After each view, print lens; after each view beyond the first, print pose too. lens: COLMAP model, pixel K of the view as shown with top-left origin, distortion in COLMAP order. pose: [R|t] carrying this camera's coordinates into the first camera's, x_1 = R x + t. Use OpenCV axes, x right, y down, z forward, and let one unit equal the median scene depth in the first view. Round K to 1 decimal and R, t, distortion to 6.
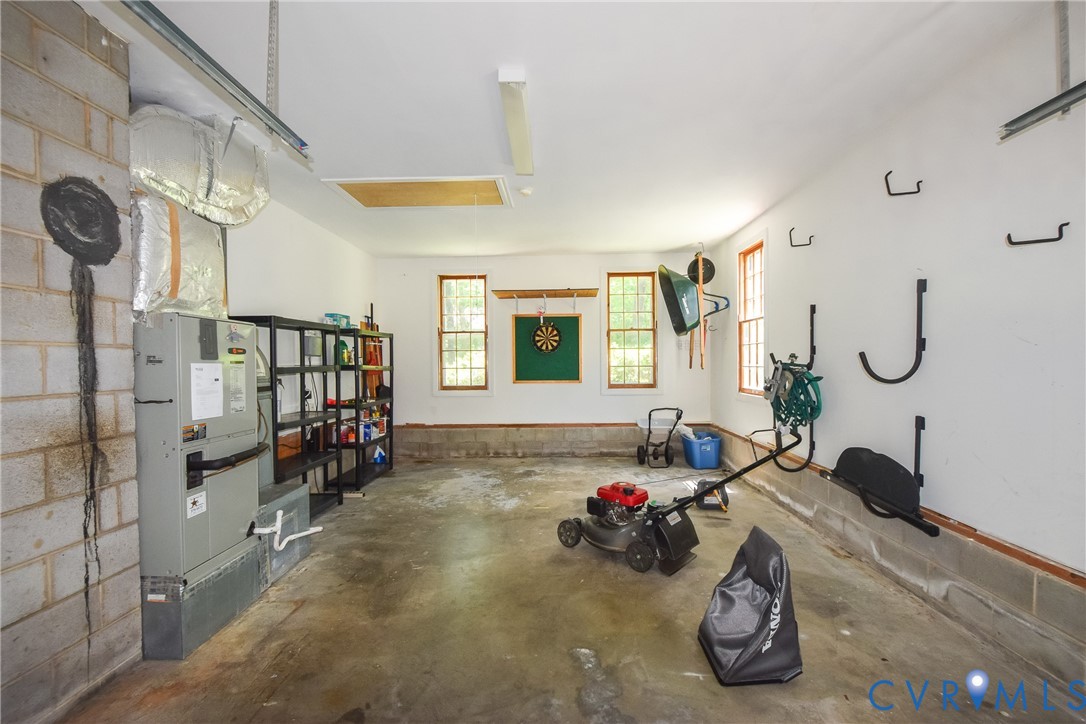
lens RADIAL K [[471.8, 0, 545.6], [0, 471.8, 368.0], [0, 0, 1]] dist [-0.001437, -0.000414]
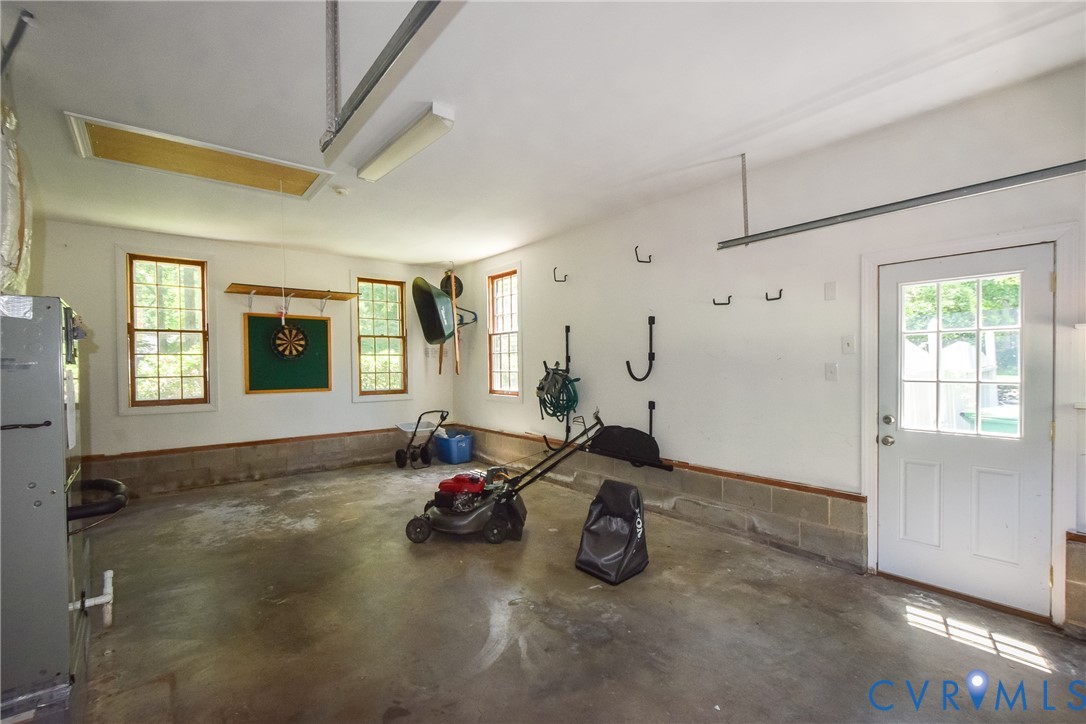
lens RADIAL K [[483.6, 0, 540.5], [0, 483.6, 369.6], [0, 0, 1]] dist [-0.000080, -0.000149]
pose [[0.761218, -0.003626, 0.648486, -0.277110], [0.011085, 0.999911, -0.007421, 0.001264], [-0.648401, 0.012838, 0.761191, -0.004921]]
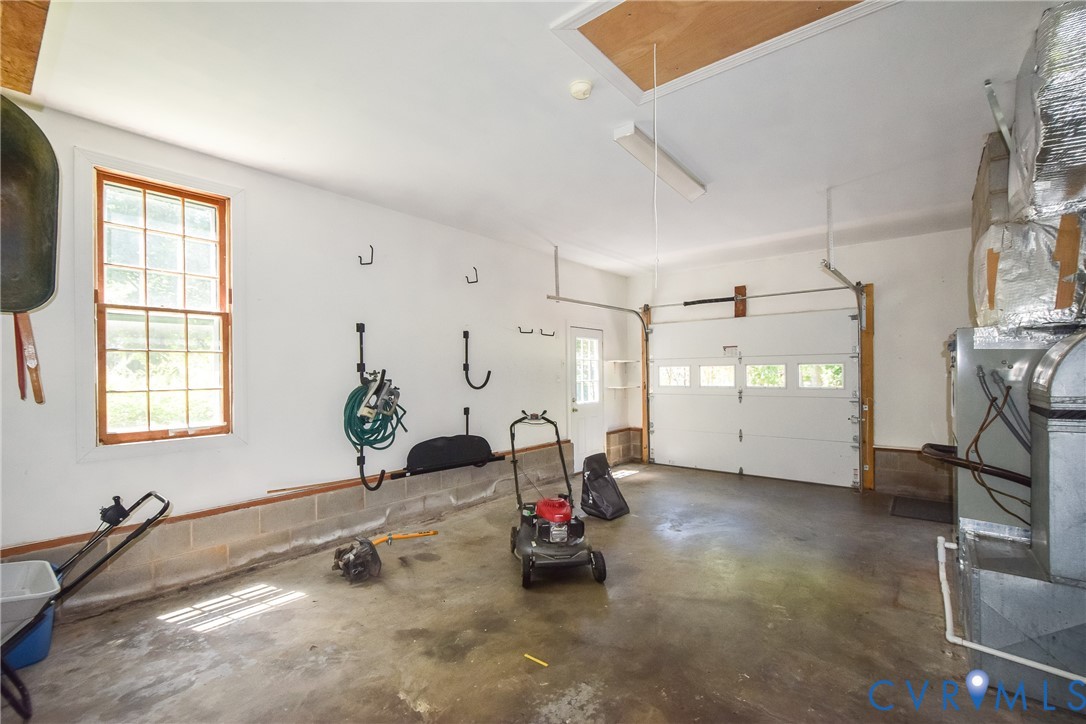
lens RADIAL K [[483.6, 0, 540.5], [0, 483.6, 369.6], [0, 0, 1]] dist [-0.000080, -0.000149]
pose [[-0.788222, 0.020833, 0.615038, -0.273178], [0.026322, 0.999654, -0.000127, -0.016702], [-0.614828, 0.016089, -0.788497, 1.113943]]
